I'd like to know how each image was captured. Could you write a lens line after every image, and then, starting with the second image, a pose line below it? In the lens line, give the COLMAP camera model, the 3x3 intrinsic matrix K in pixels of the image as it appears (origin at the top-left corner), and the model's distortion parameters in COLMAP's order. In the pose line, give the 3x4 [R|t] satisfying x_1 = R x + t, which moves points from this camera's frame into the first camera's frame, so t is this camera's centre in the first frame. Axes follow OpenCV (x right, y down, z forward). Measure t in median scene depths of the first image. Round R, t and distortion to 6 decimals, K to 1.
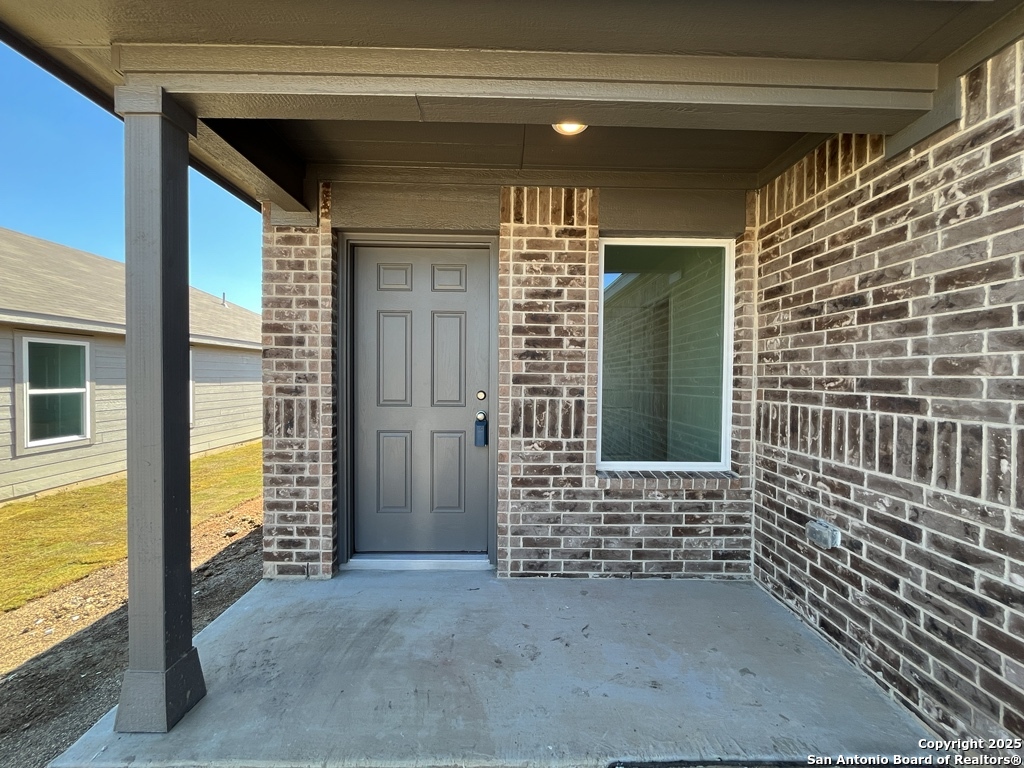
lens RADIAL K [[414.3, 0, 510.9], [0, 414.3, 381.3], [0, 0, 1]] dist [-0.002635, -0.000038]
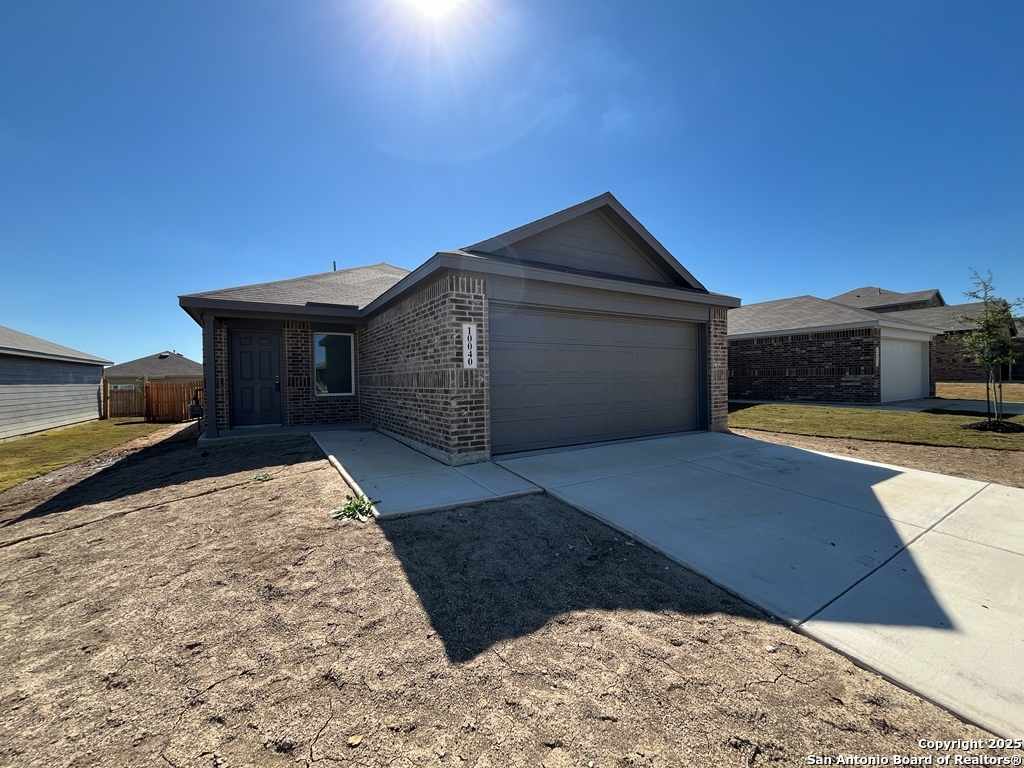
lens RADIAL K [[414.3, 0, 515.4], [0, 414.3, 384.3], [0, 0, 1]] dist [-0.002635, -0.000038]
pose [[0.858968, -0.029267, 0.511191, -0.164566], [0.029813, 0.999530, 0.007129, 0.166493], [-0.511160, 0.009117, 0.859437, -3.640075]]
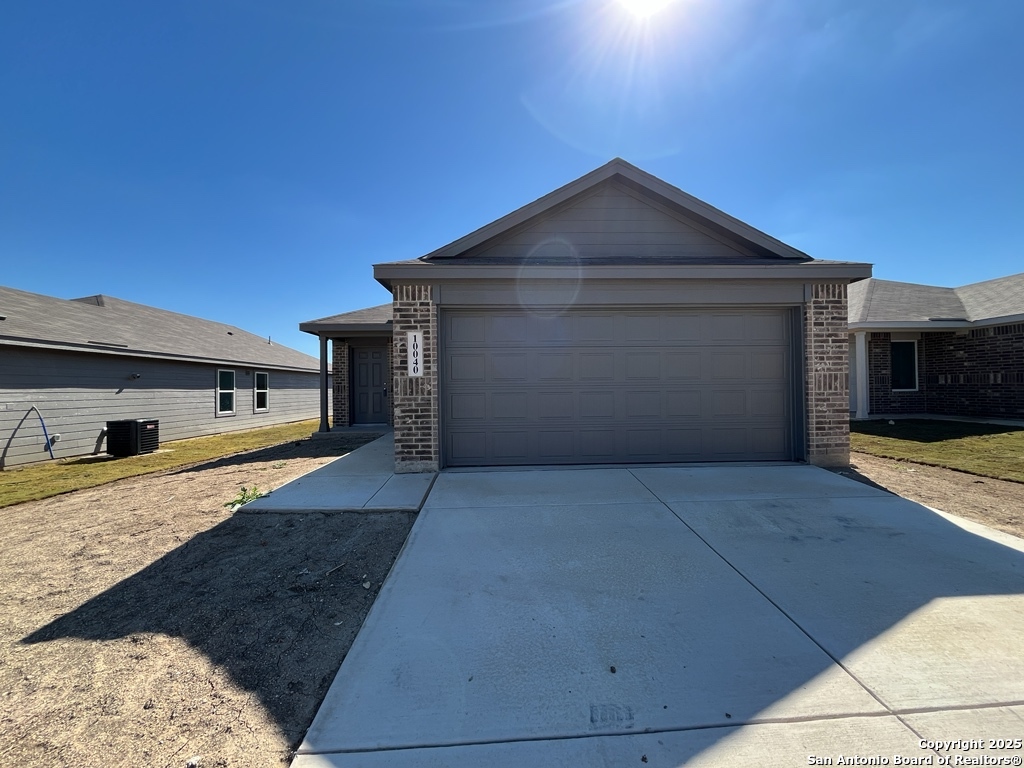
lens RADIAL K [[414.3, 0, 512.2], [0, 414.3, 383.1], [0, 0, 1]] dist [-0.002635, -0.000038]
pose [[0.999623, -0.021281, 0.017353, 1.376150], [0.021713, 0.999450, -0.025080, 0.195099], [-0.016810, 0.025447, 0.999535, -3.836962]]
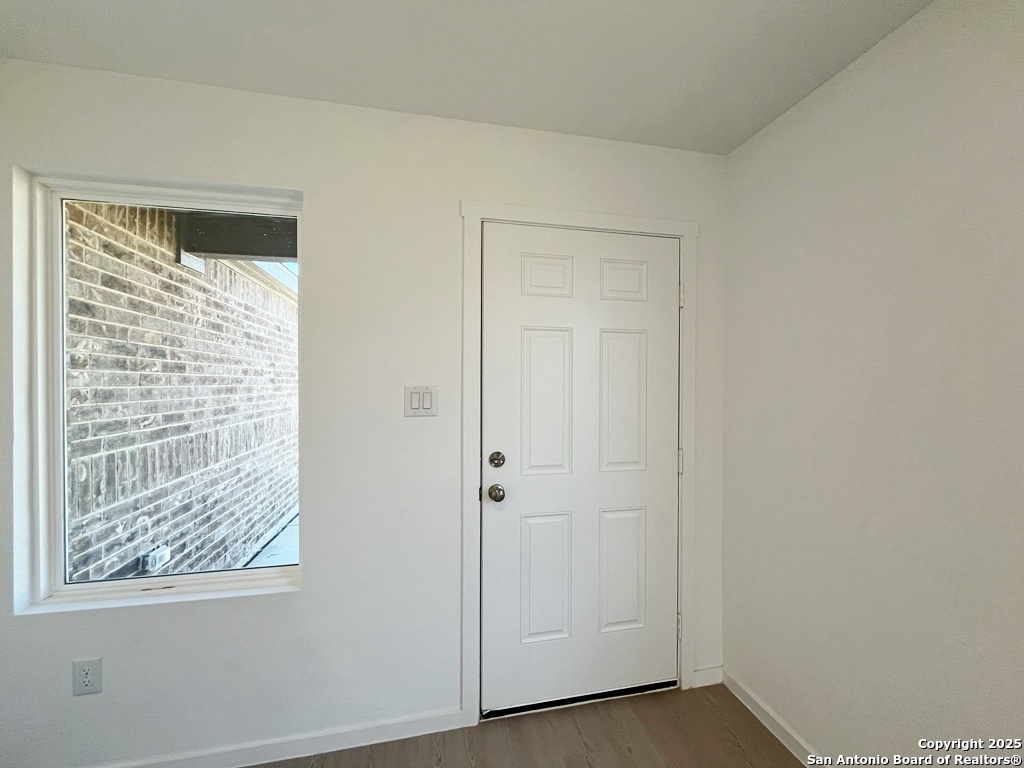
lens RADIAL K [[414.3, 0, 511.8], [0, 414.3, 385.6], [0, 0, 1]] dist [-0.002635, -0.000038]
pose [[-0.979669, -0.010294, -0.200359, 0.036415], [-0.013788, 0.999776, 0.016053, -0.102024], [0.200149, 0.018489, -0.979591, 1.897212]]
